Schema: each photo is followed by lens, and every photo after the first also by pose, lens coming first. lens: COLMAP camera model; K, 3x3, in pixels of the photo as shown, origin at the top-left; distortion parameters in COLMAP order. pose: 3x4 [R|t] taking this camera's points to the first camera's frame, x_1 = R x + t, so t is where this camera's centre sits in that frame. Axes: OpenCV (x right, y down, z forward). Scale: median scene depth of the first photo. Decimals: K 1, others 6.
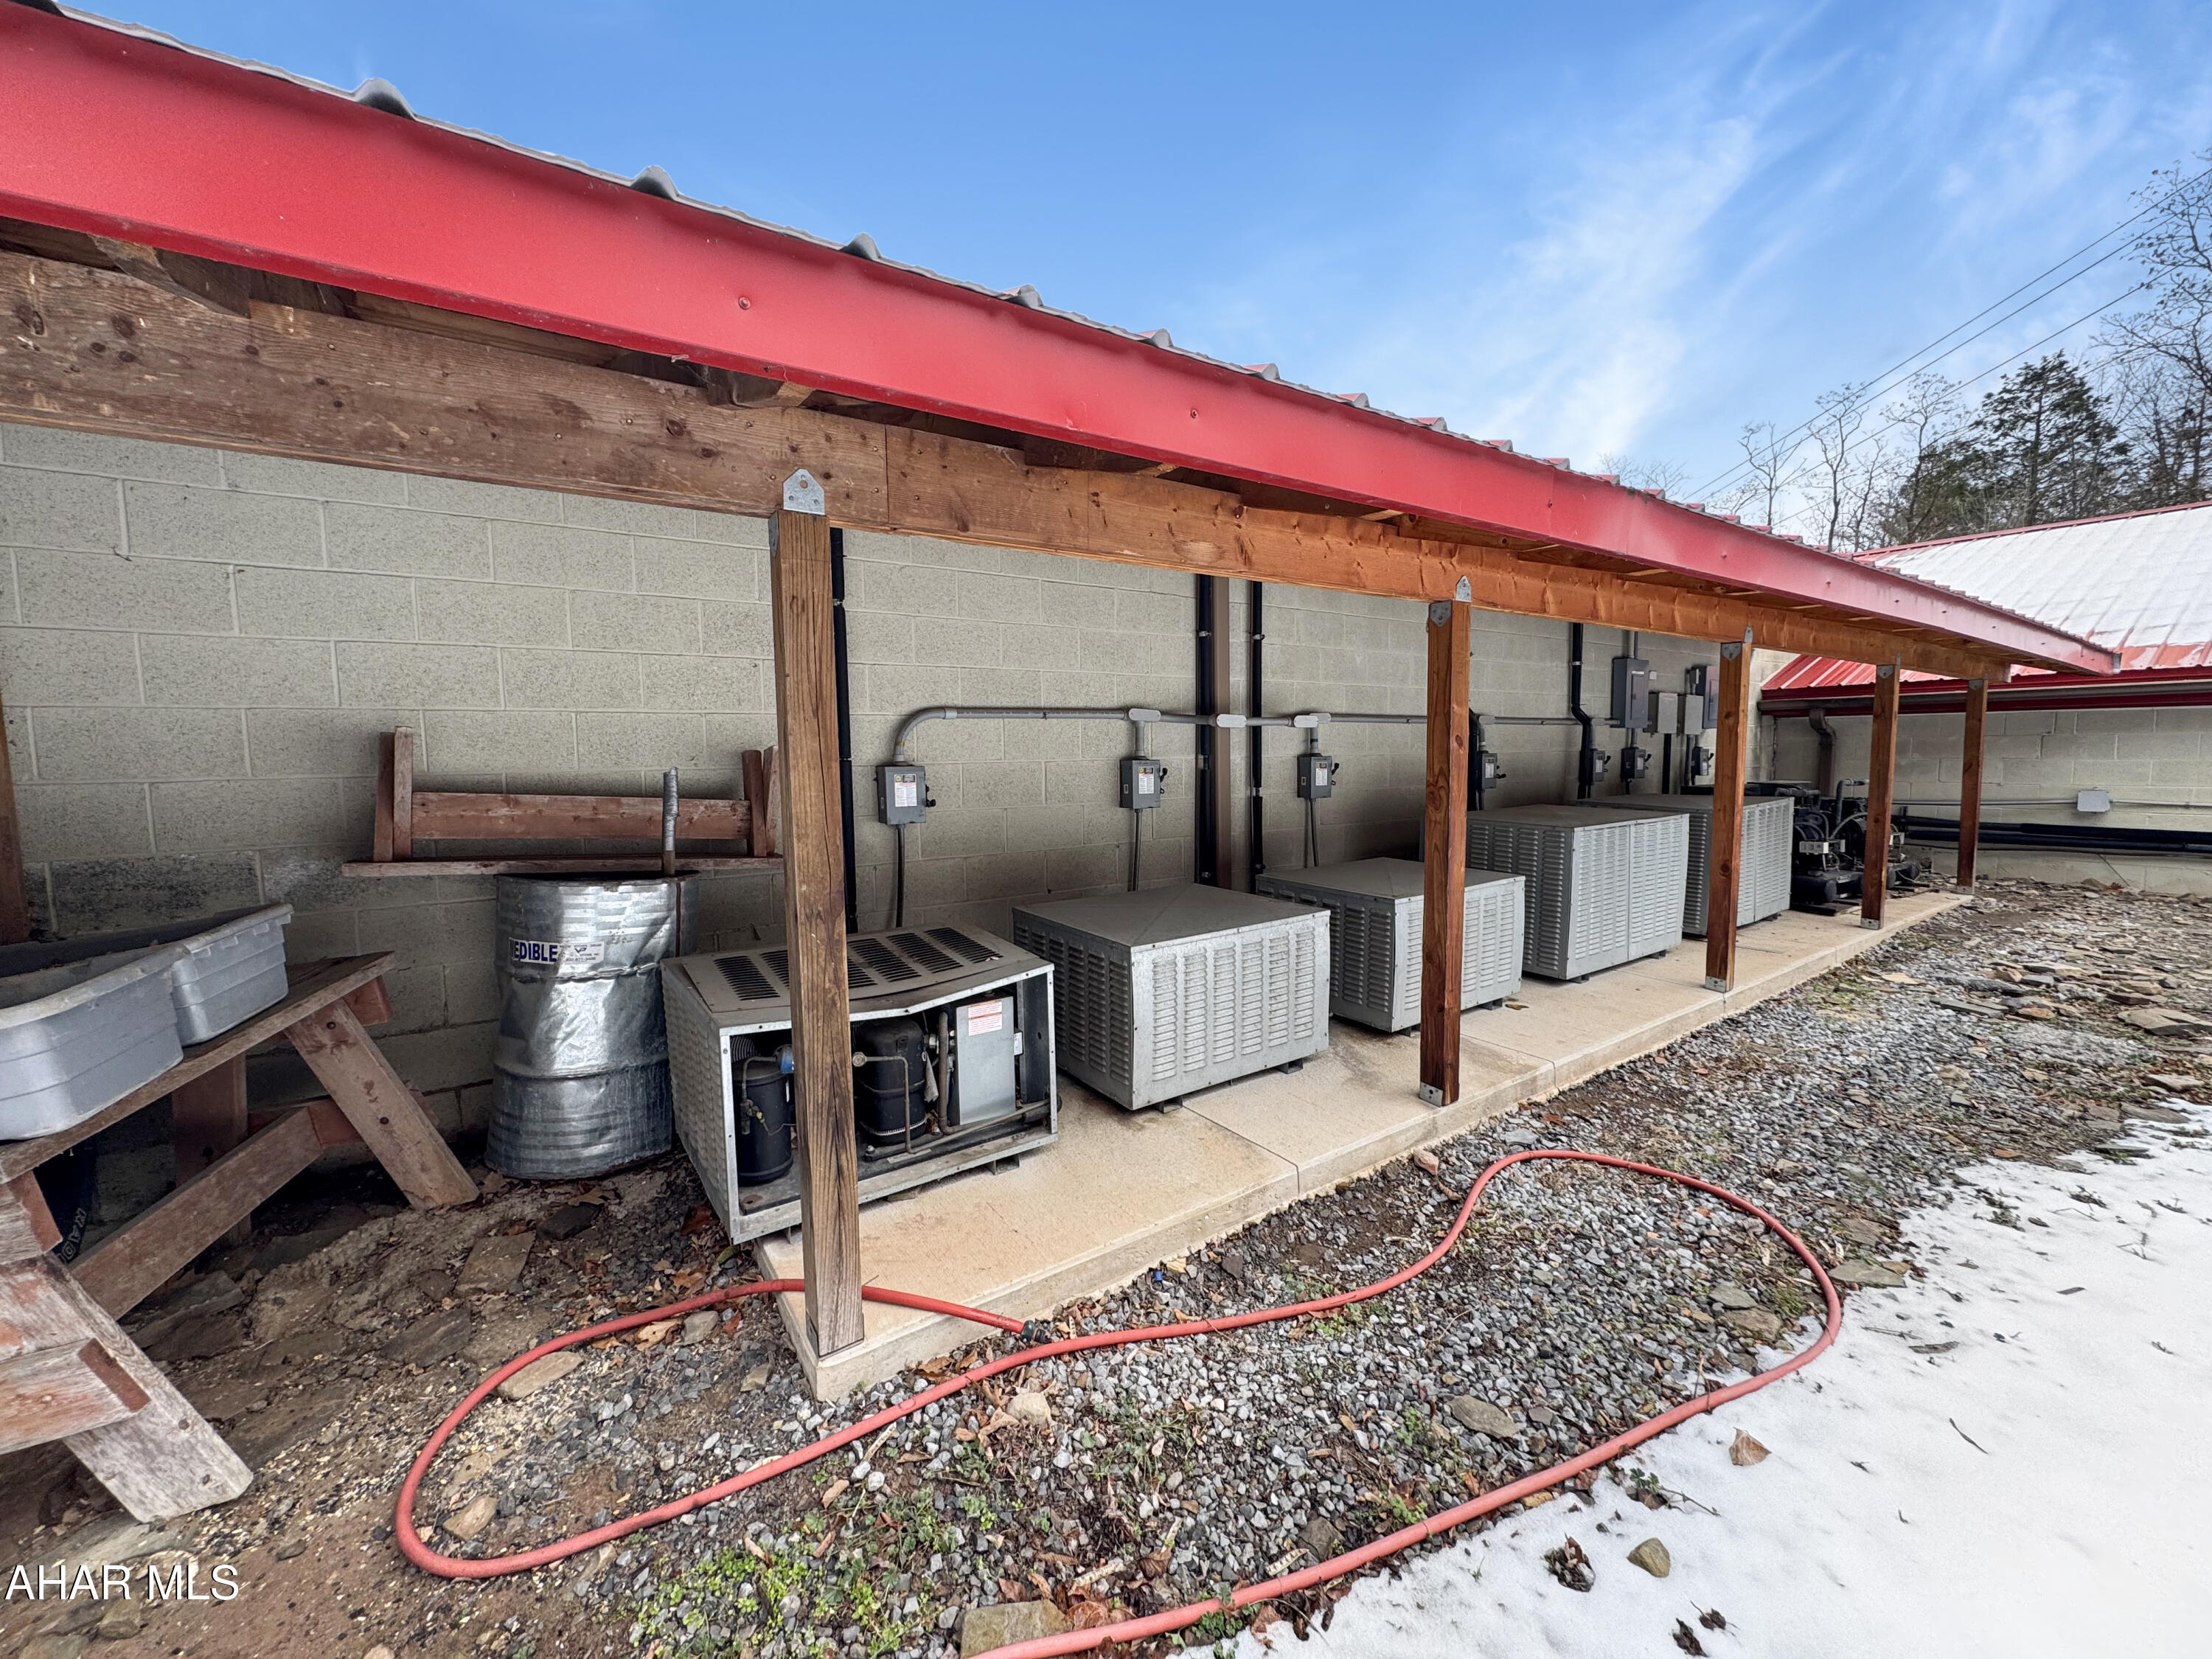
lens RADIAL K [[870.0, 0, 1106.0], [0, 870.0, 829.5], [0, 0, 1]] dist [-0.002004, -0.000146]
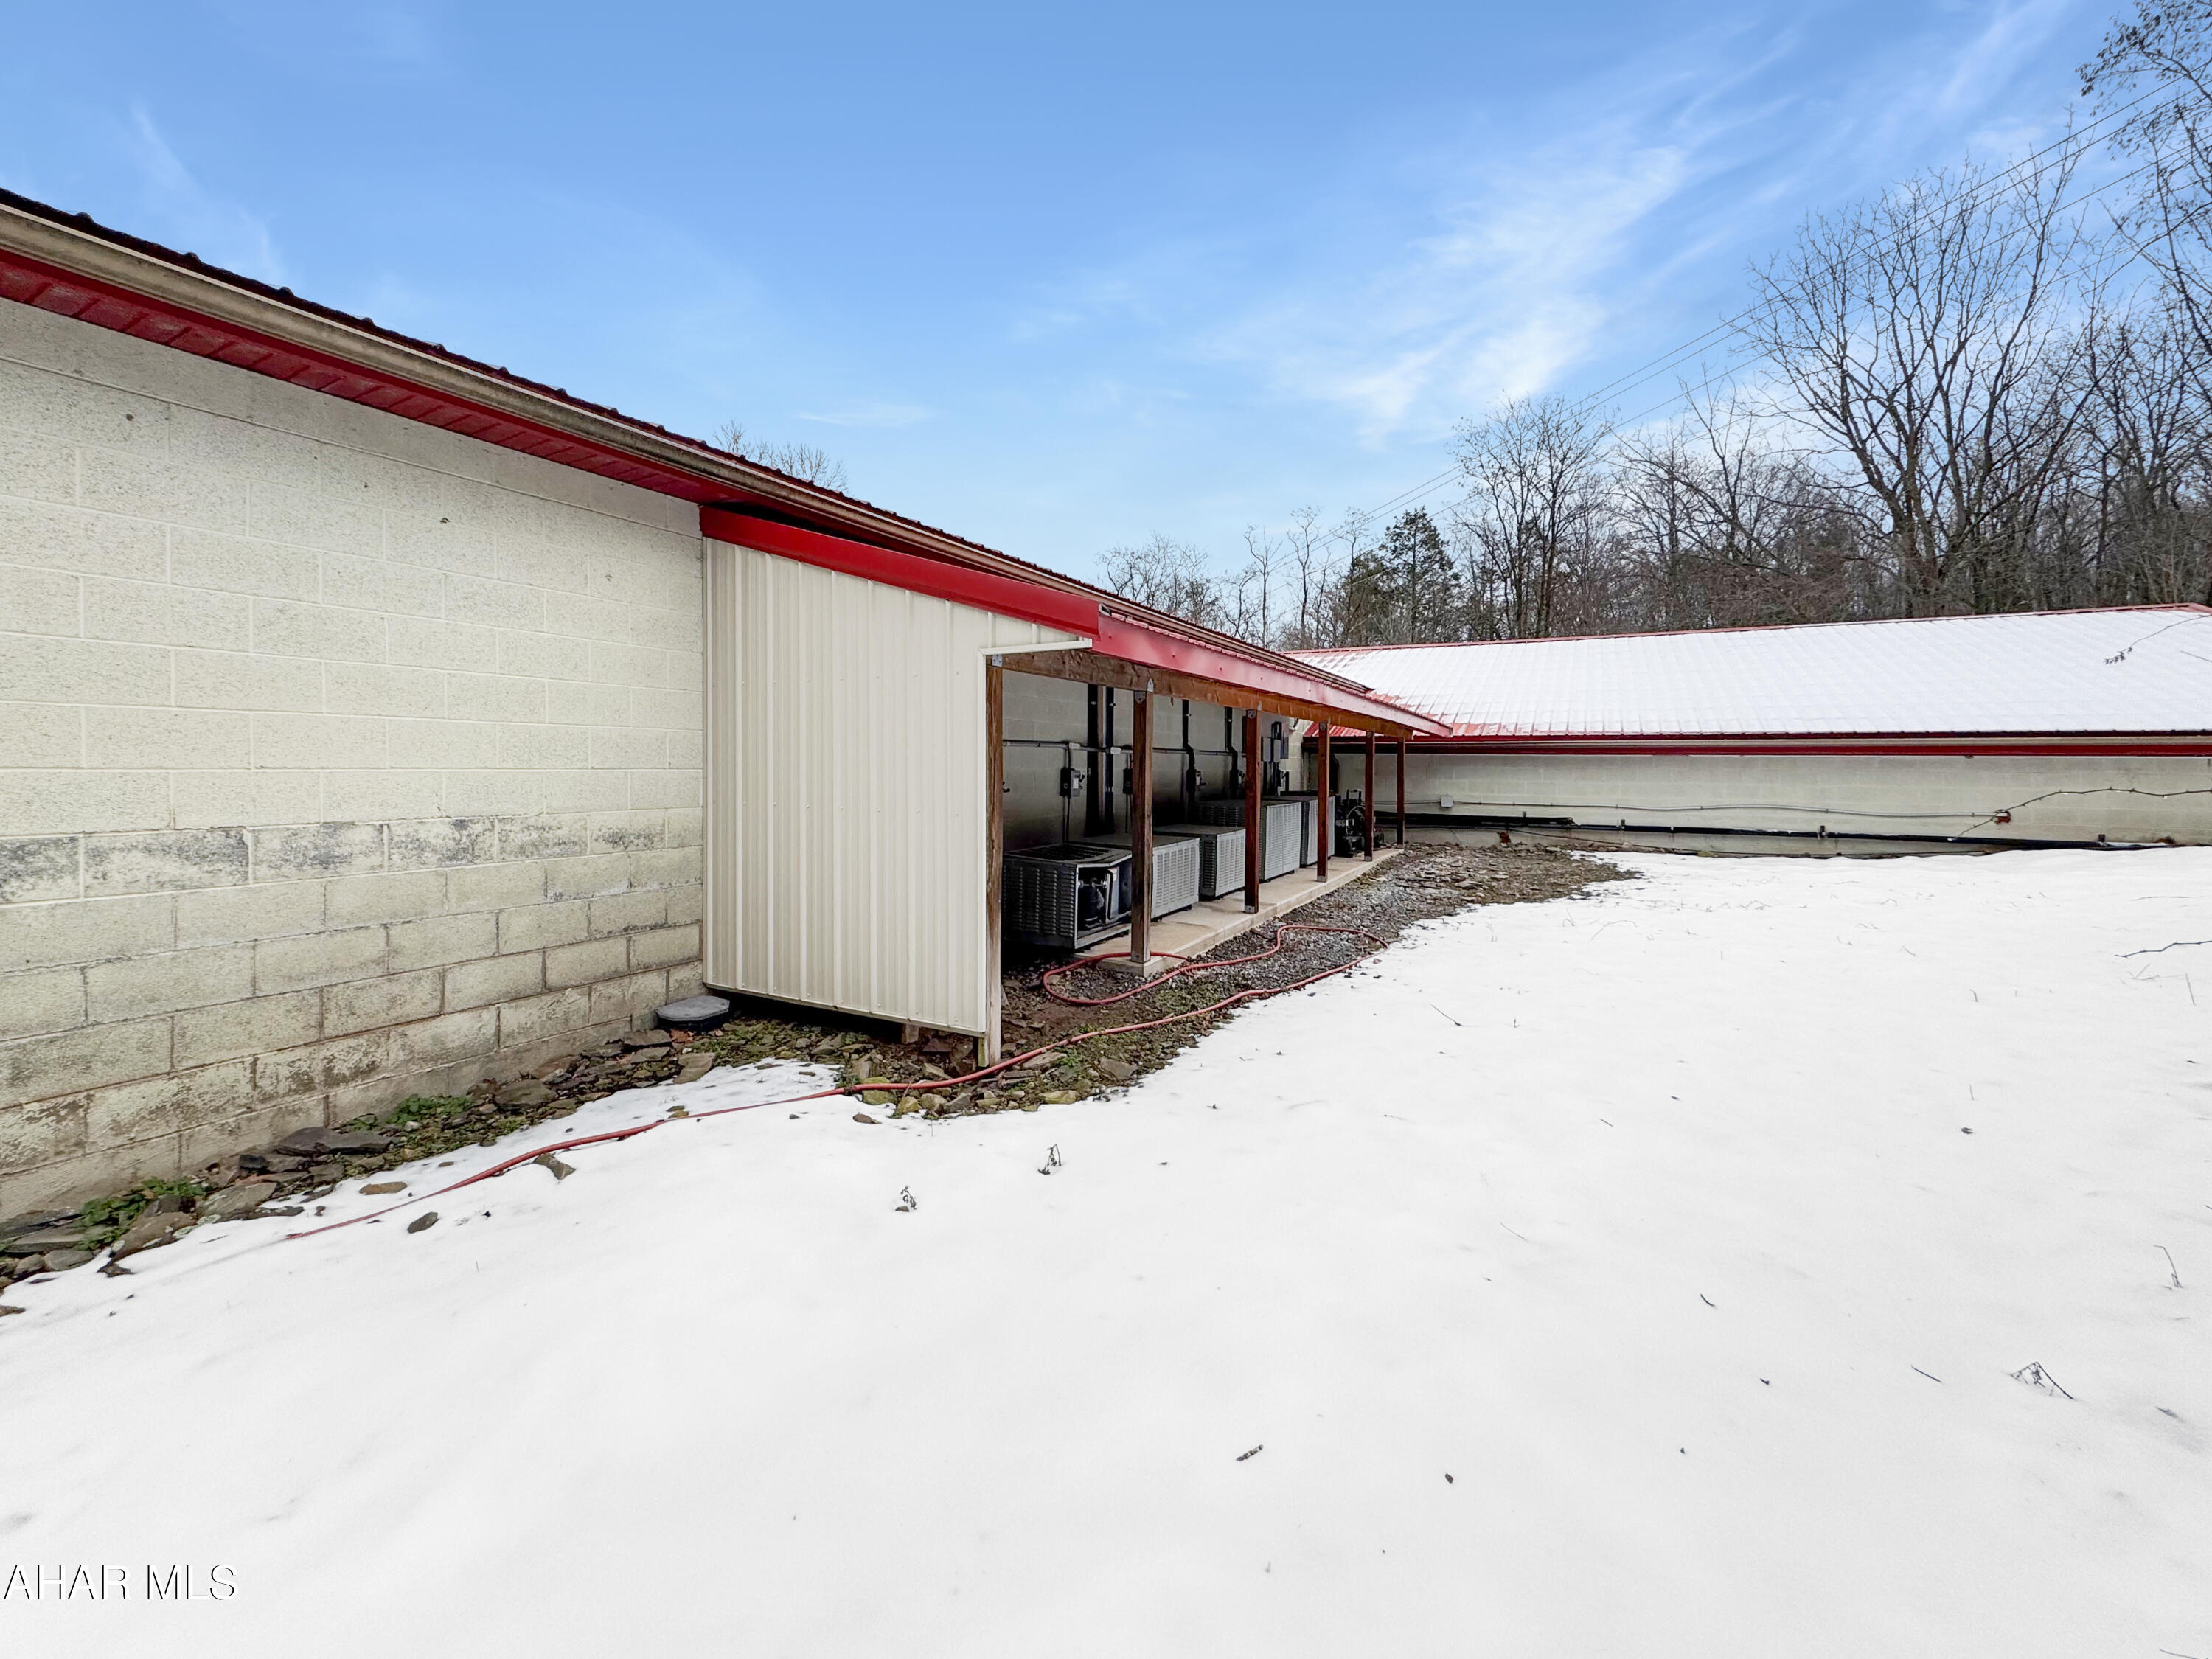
lens RADIAL K [[888.6, 0, 1107.8], [0, 888.6, 782.4], [0, 0, 1]] dist [-0.000548, -0.000033]
pose [[0.888289, 0.012532, 0.459113, -0.492652], [0.021731, 0.997361, -0.069270, 0.050734], [-0.458770, 0.071509, 0.885673, -0.456052]]
